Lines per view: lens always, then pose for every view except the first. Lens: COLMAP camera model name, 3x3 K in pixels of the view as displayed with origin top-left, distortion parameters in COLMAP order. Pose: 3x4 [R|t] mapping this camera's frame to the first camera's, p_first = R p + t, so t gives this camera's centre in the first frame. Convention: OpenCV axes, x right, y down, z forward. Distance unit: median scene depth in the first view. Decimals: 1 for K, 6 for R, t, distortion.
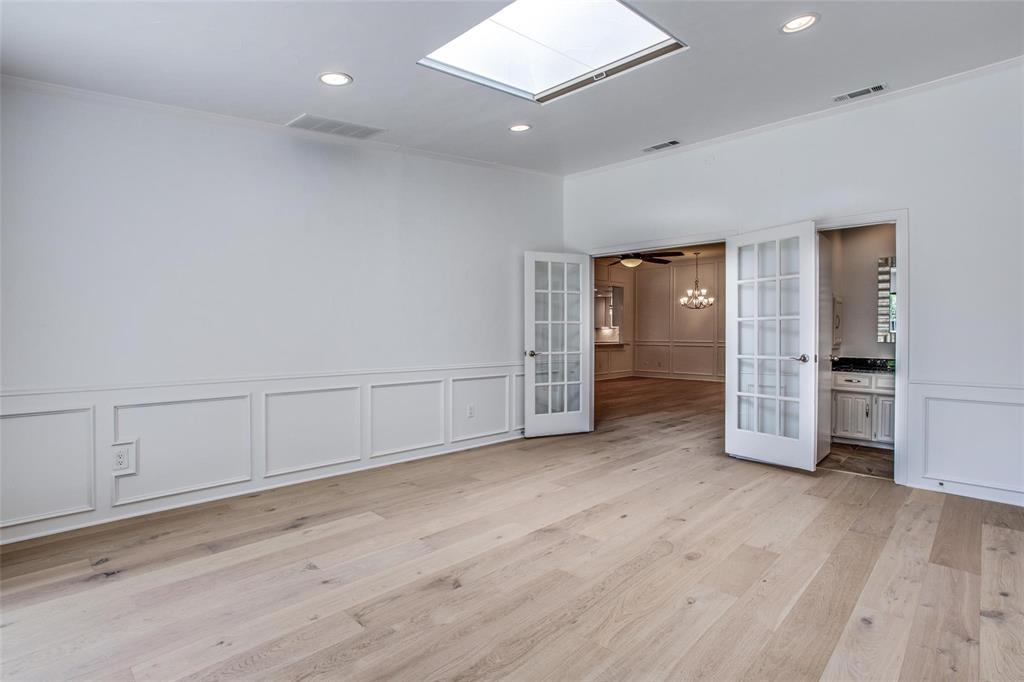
lens RADIAL K [[500.7, 0, 510.5], [0, 500.7, 340.1], [0, 0, 1]] dist [-0.062230, 0.035337]
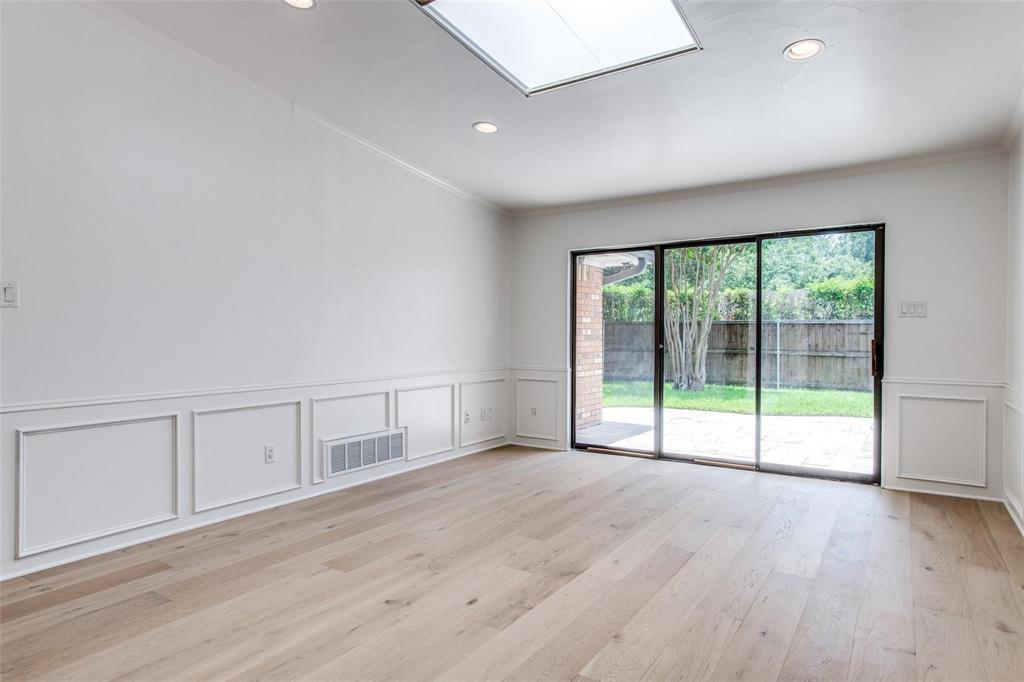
lens RADIAL K [[593.6, 0, 509.9], [0, 593.6, 337.3], [0, 0, 1]] dist [-0.018592, 0.001219]
pose [[-0.984020, -0.004680, -0.177997, 0.369181], [-0.007713, 0.999837, 0.016352, -0.027685], [0.177892, 0.017463, -0.983895, 2.059137]]
